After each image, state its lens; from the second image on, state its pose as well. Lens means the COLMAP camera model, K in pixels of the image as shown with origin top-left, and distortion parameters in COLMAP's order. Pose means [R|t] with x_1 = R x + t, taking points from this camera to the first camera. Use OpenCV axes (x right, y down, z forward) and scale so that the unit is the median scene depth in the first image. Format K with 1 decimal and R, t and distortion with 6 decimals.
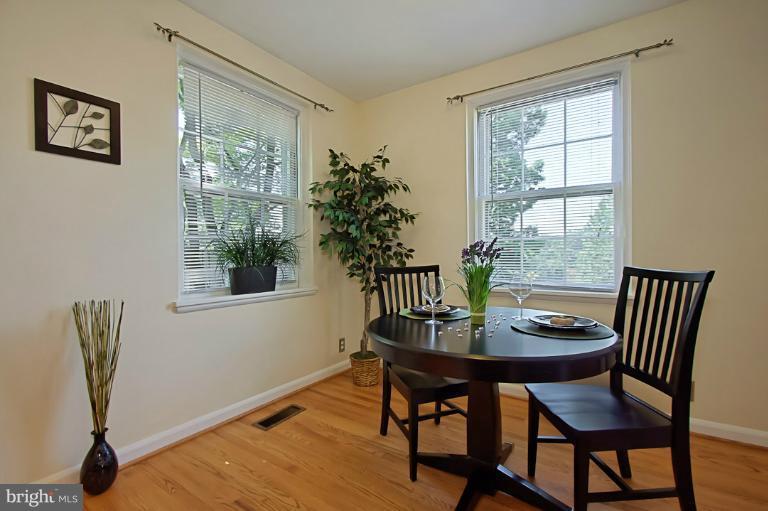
lens RADIAL K [[341.3, 0, 386.1], [0, 341.3, 263.3], [0, 0, 1]] dist [-0.017104, -0.000222]
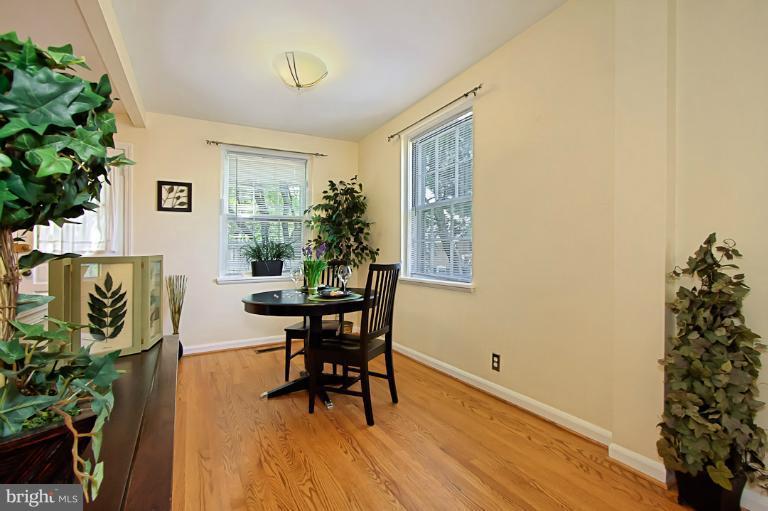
lens RADIAL K [[349.5, 0, 384.0], [0, 349.5, 255.5], [0, 0, 1]] dist [0.001683, -0.000061]
pose [[0.881128, 0.003635, -0.472863, 1.305482], [-0.004584, 0.999989, -0.000854, -0.024273], [0.472855, 0.002920, 0.881135, -0.358632]]
